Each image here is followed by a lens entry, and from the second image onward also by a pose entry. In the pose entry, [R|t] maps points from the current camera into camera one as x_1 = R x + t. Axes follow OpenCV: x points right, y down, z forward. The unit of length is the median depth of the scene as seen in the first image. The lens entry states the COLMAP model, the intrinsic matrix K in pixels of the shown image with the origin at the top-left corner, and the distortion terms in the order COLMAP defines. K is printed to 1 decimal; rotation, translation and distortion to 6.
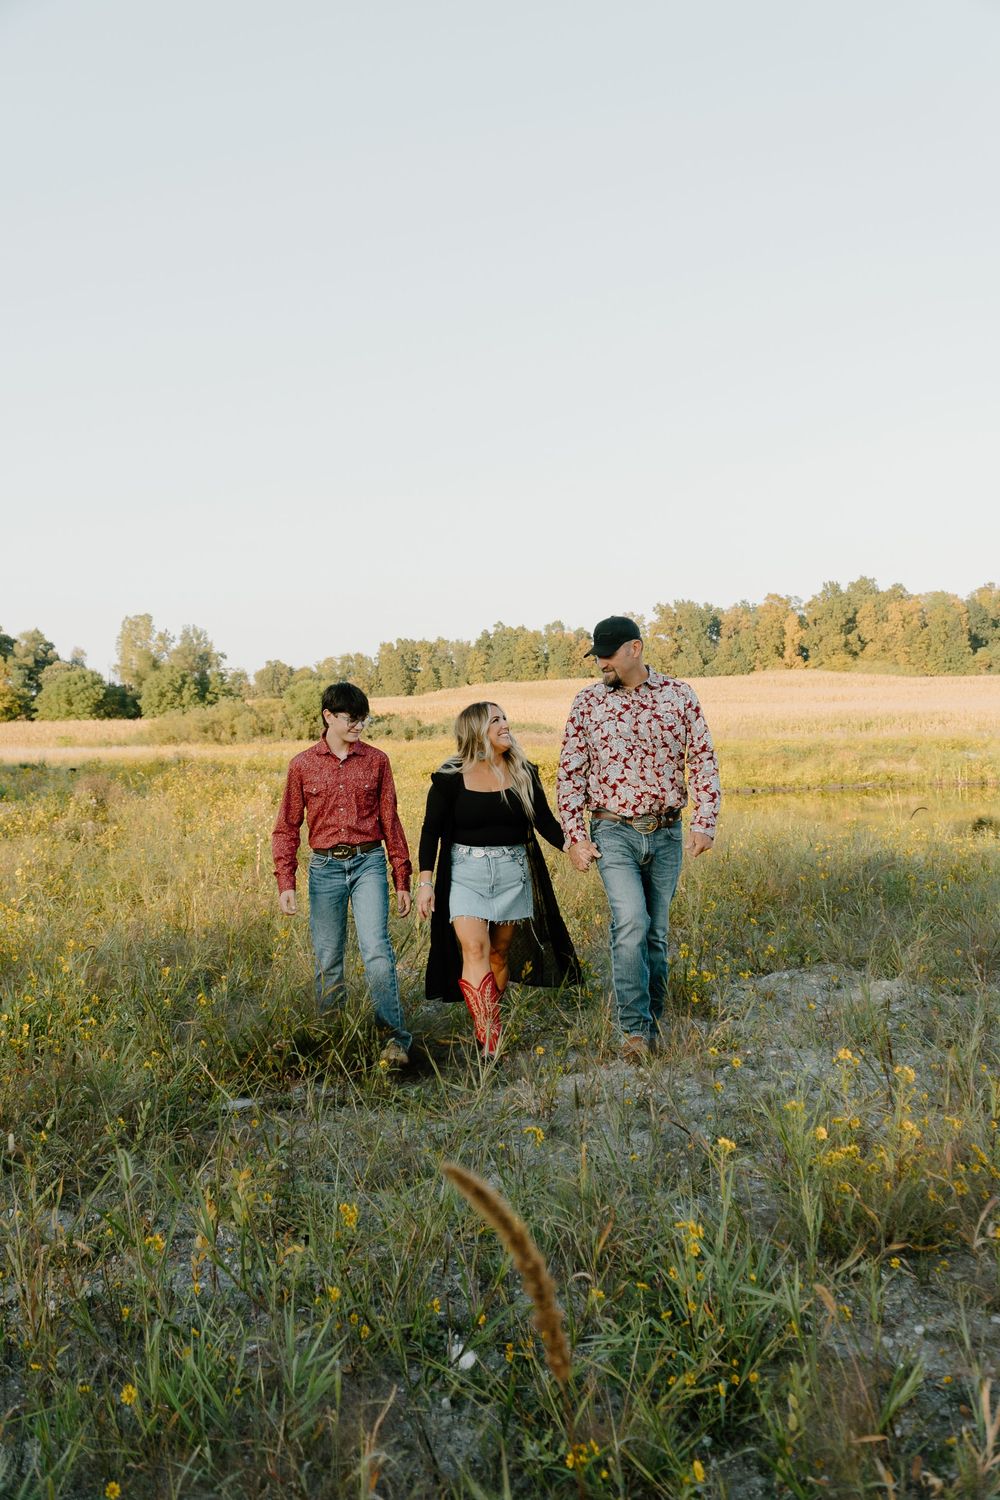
lens RADIAL K [[1555.4, 0, 495.1], [0, 1555.4, 750.6], [0, 0, 1]] dist [-0.048638, 0.861368]
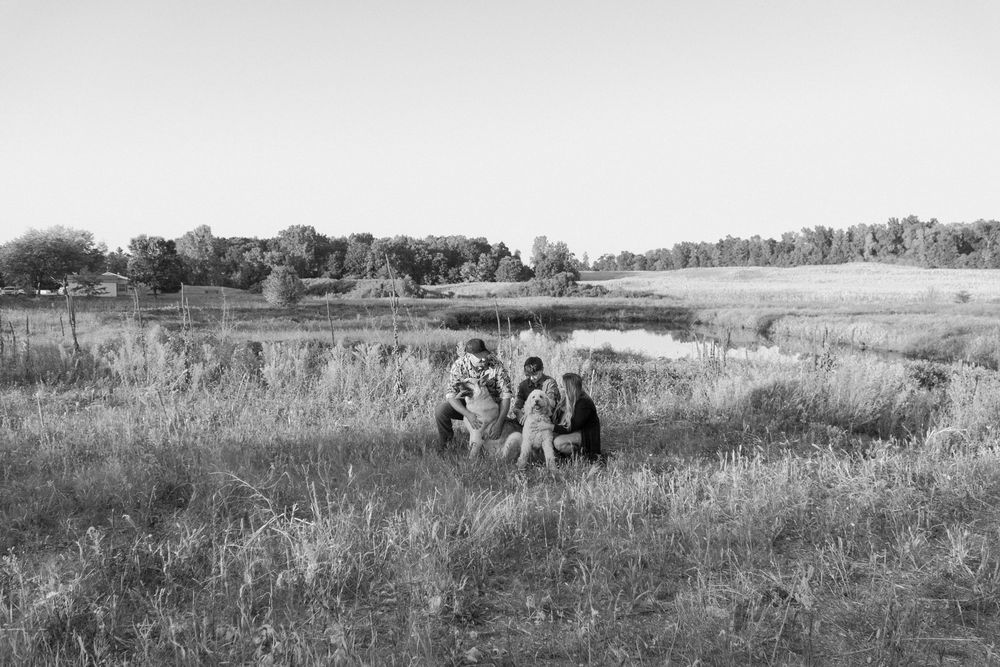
lens RADIAL K [[826.9, 0, 497.6], [0, 826.9, 333.4], [0, 0, 1]] dist [0.004962, 0.011534]
pose [[0.937936, 0.050092, -0.343172, 0.121281], [-0.031094, 0.997675, 0.060644, -0.010817], [0.345412, -0.046209, 0.937313, -0.174759]]
